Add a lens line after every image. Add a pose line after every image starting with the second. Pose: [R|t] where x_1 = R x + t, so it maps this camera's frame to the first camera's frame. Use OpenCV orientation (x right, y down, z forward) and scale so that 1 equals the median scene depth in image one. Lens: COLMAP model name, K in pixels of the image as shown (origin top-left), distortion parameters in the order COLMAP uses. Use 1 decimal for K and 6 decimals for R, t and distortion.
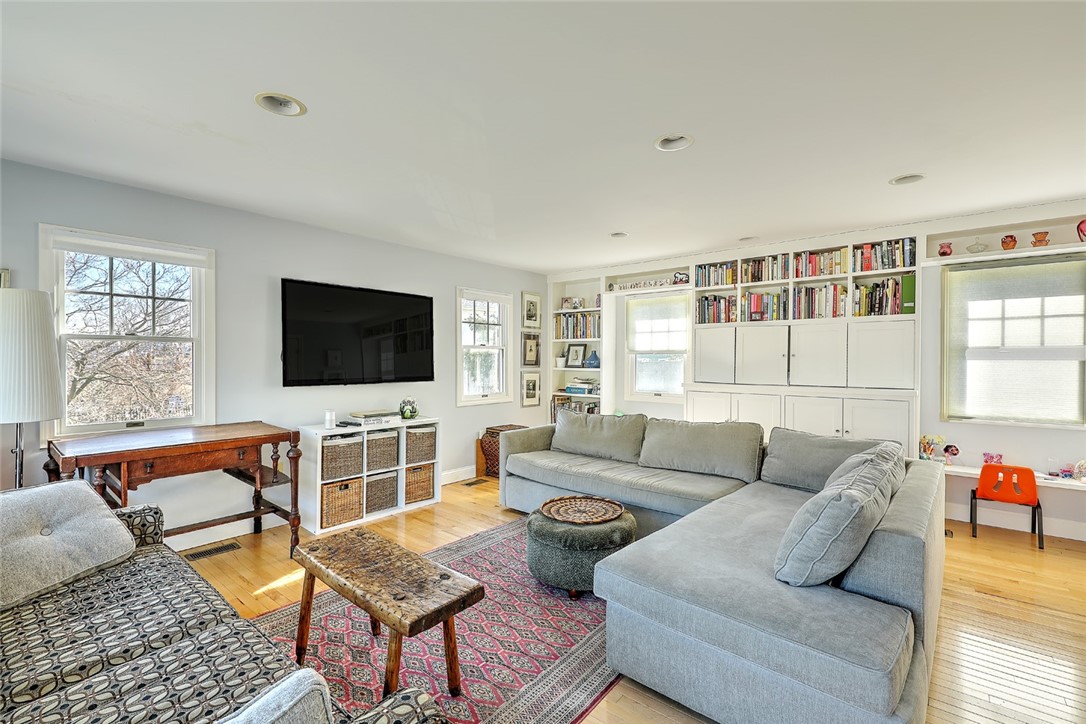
lens RADIAL K [[471.8, 0, 538.2], [0, 471.8, 361.3], [0, 0, 1]] dist [0.002395, 0.000112]
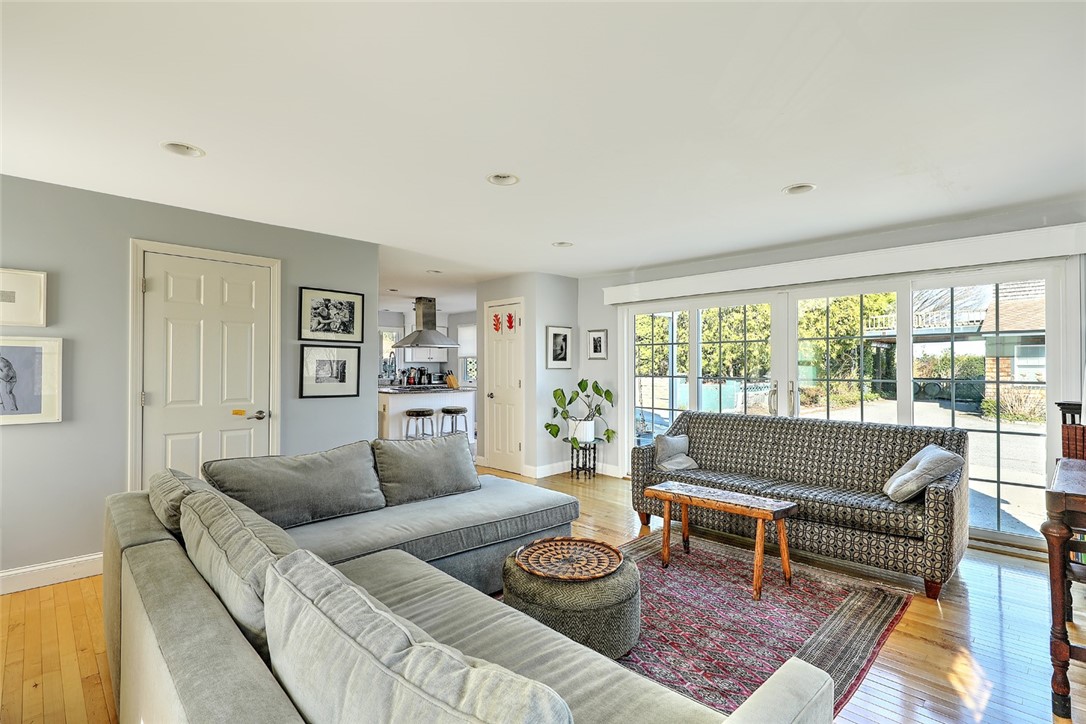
lens RADIAL K [[517.3, 0, 546.2], [0, 517.3, 363.9], [0, 0, 1]] dist [0.003864, -0.000226]
pose [[-0.996021, -0.003920, 0.089033, 0.037336], [-0.004097, 0.999990, -0.001807, -0.003441], [-0.089025, -0.002165, -0.996027, 1.207603]]
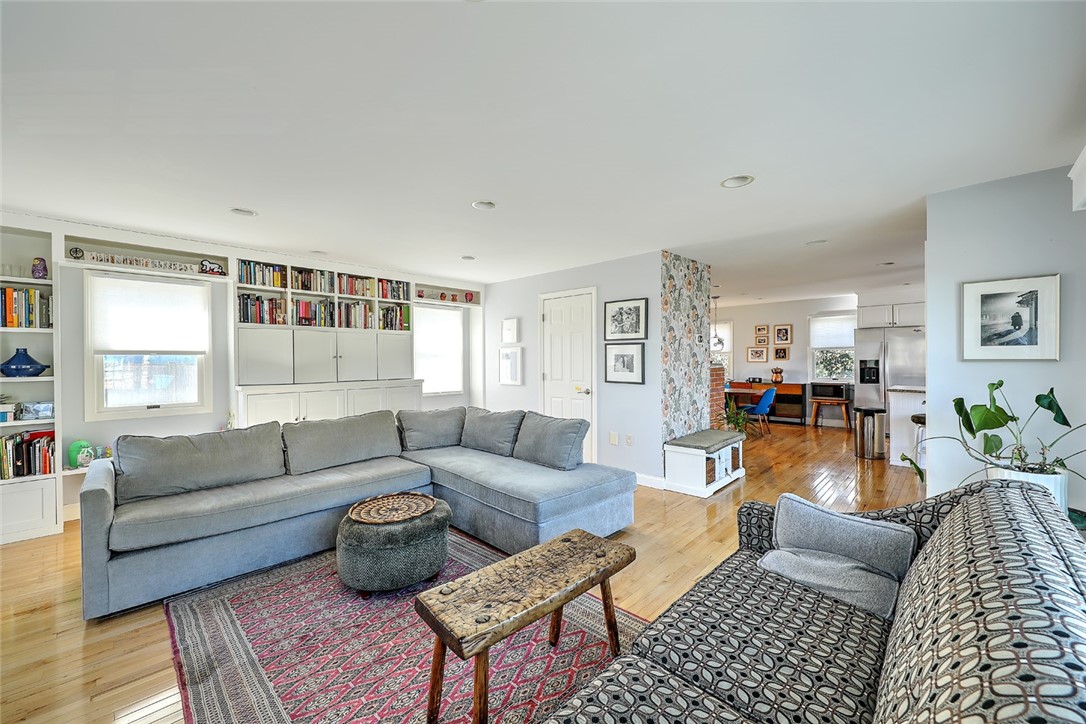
lens RADIAL K [[425.2, 0, 542.2], [0, 425.2, 361.8], [0, 0, 1]] dist [0.002688, -0.000051]
pose [[0.069975, -0.007911, 0.997517, -0.518491], [0.010212, 0.999922, 0.007214, -0.002531], [-0.997496, 0.009682, 0.070051, 0.398017]]
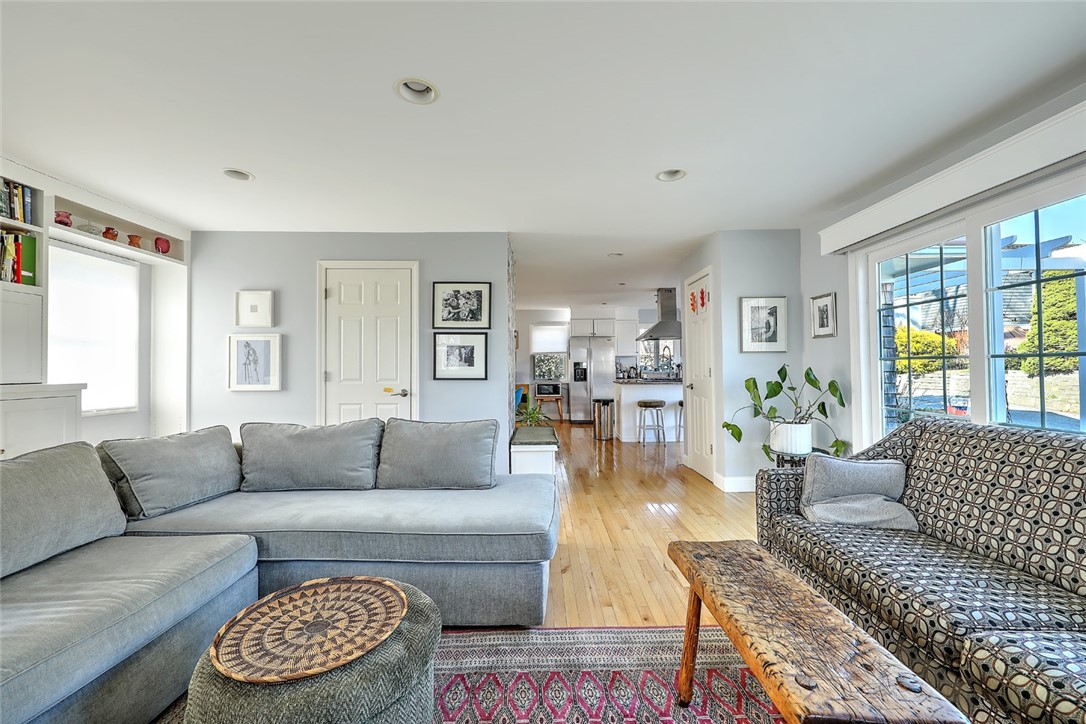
lens RADIAL K [[435.5, 0, 545.4], [0, 435.5, 363.6], [0, 0, 1]] dist [0.001165, -0.001440]
pose [[-0.652112, 0.011006, 0.758043, -0.263411], [0.007801, 0.999939, -0.007807, 0.033997], [-0.758082, 0.000822, -0.652158, 0.723369]]
